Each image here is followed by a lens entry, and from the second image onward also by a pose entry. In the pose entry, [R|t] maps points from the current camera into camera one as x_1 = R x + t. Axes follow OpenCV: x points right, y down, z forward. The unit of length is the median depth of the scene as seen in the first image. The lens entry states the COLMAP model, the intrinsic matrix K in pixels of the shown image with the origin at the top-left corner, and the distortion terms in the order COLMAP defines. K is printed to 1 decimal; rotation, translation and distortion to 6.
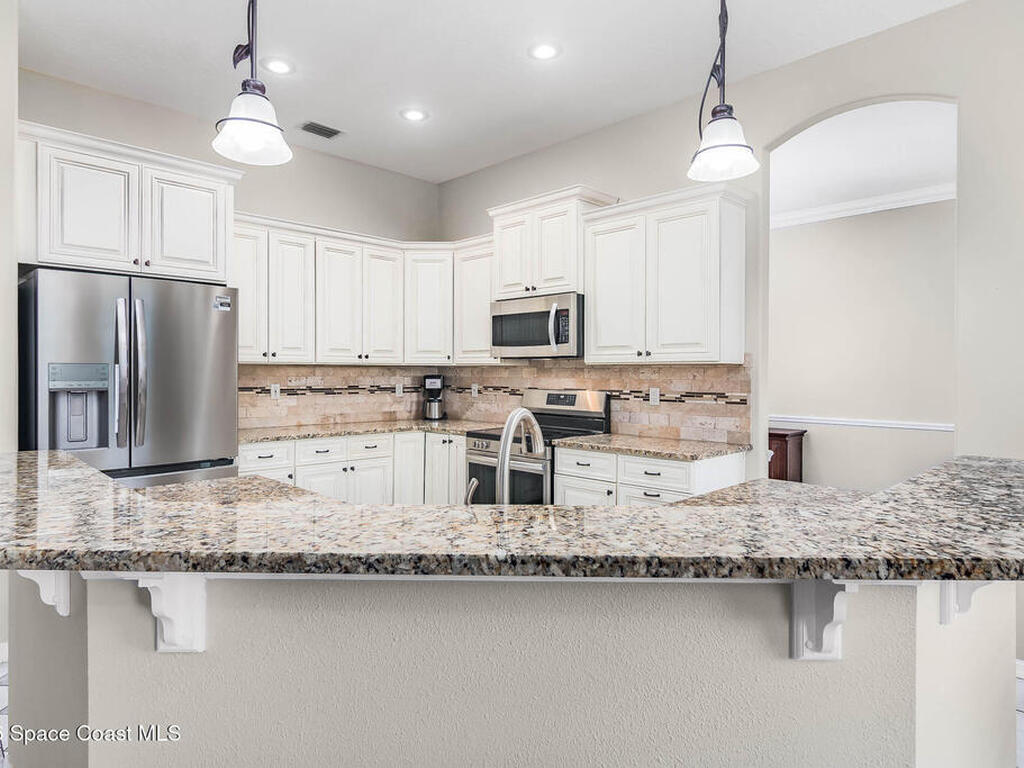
lens RADIAL K [[581.1, 0, 511.1], [0, 581.1, 383.6], [0, 0, 1]] dist [-0.002358, 0.000331]
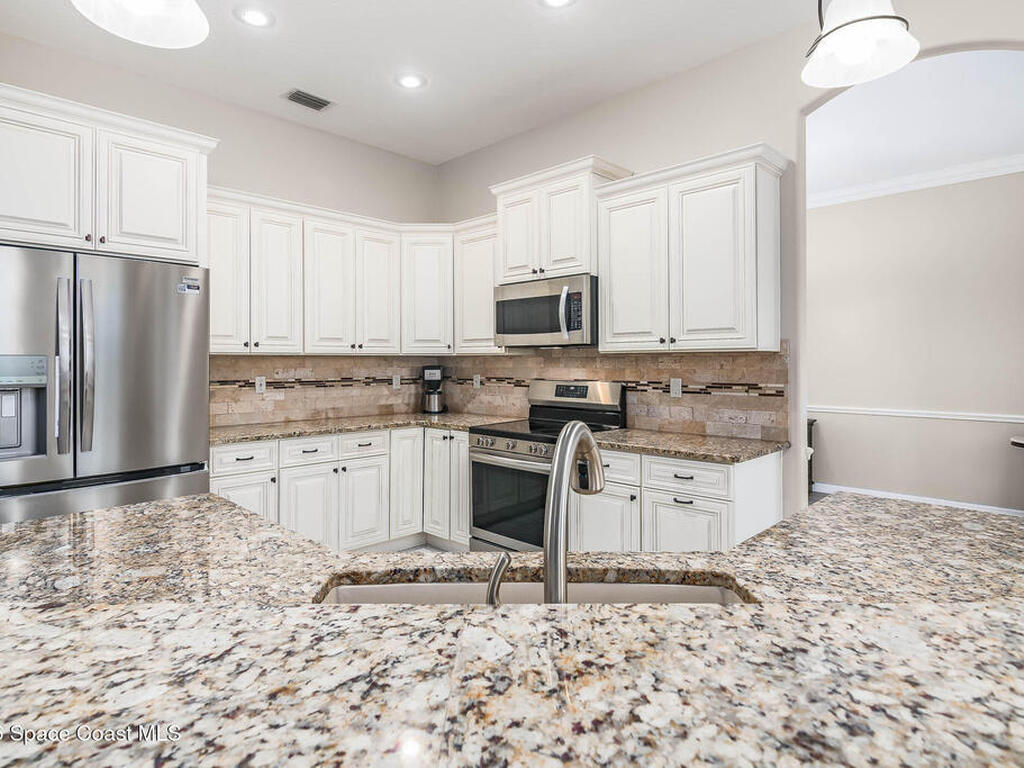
lens RADIAL K [[560.2, 0, 515.4], [0, 560.2, 365.4], [0, 0, 1]] dist [0.000216, 0.000342]
pose [[0.999889, -0.006497, 0.013426, -0.016407], [0.006674, 0.999891, -0.013182, -0.003123], [-0.013339, 0.013270, 0.999823, 0.126031]]
